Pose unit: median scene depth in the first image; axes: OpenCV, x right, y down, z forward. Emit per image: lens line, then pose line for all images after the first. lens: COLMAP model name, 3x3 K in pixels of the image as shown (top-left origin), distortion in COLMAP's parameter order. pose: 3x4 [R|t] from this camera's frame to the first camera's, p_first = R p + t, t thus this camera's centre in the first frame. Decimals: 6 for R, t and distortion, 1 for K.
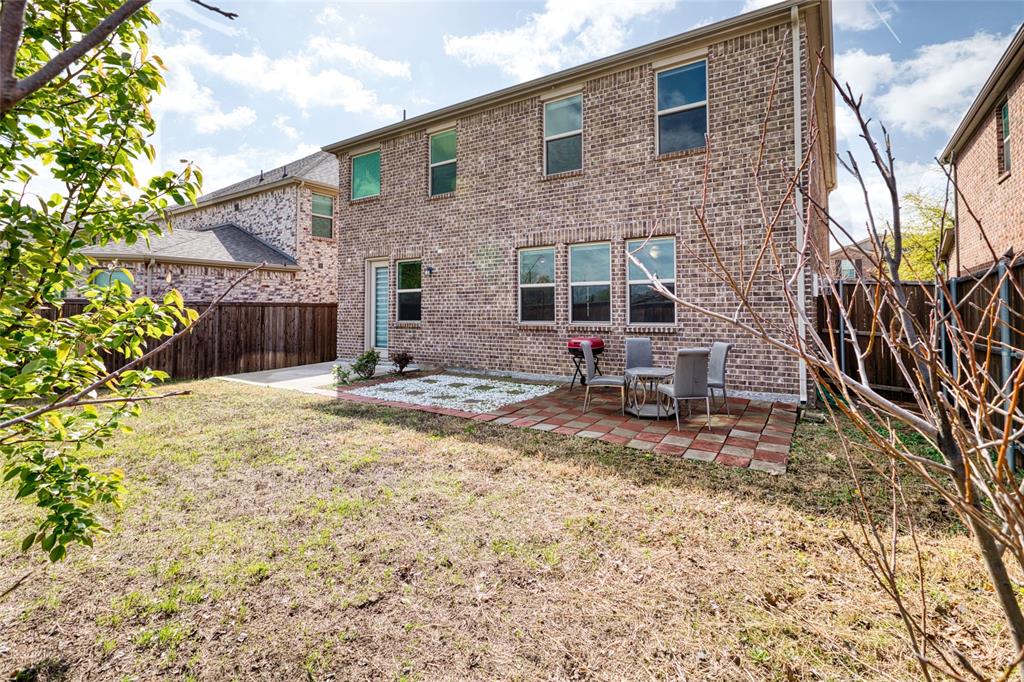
lens RADIAL K [[470.9, 0, 457.9], [0, 470.9, 298.0], [0, 0, 1]] dist [-0.000563, 0.002246]
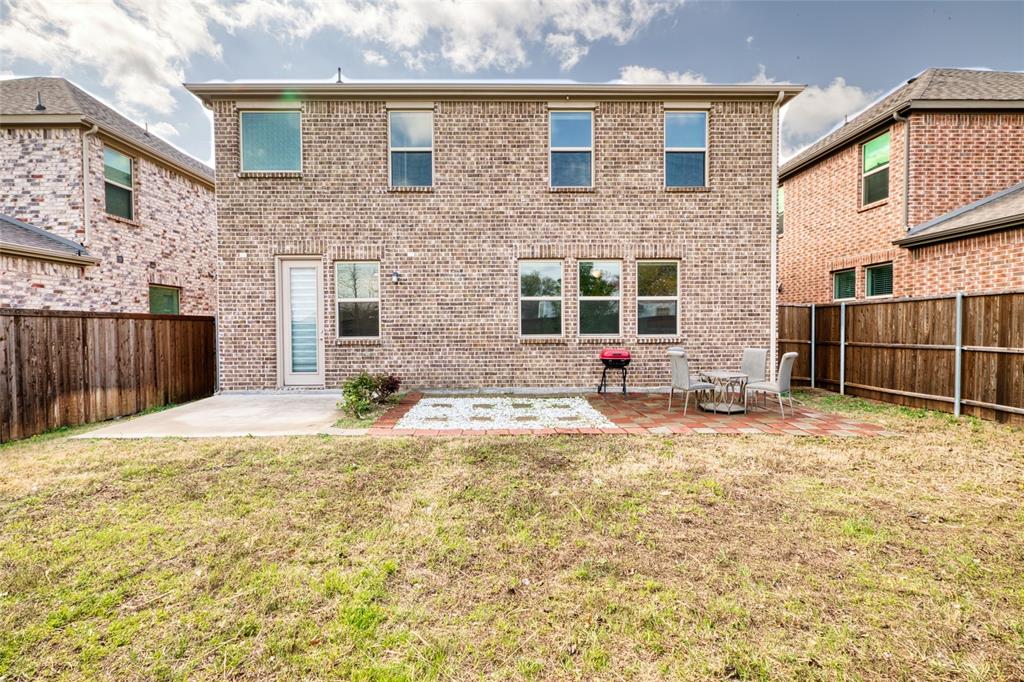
lens RADIAL K [[470.9, 0, 510.1], [0, 470.9, 341.0], [0, 0, 1]] dist [-0.000563, 0.002246]
pose [[0.811786, -0.018530, 0.583661, -0.458012], [-0.013876, 0.998602, 0.051003, 0.012724], [-0.583791, -0.049502, 0.810394, 0.233164]]
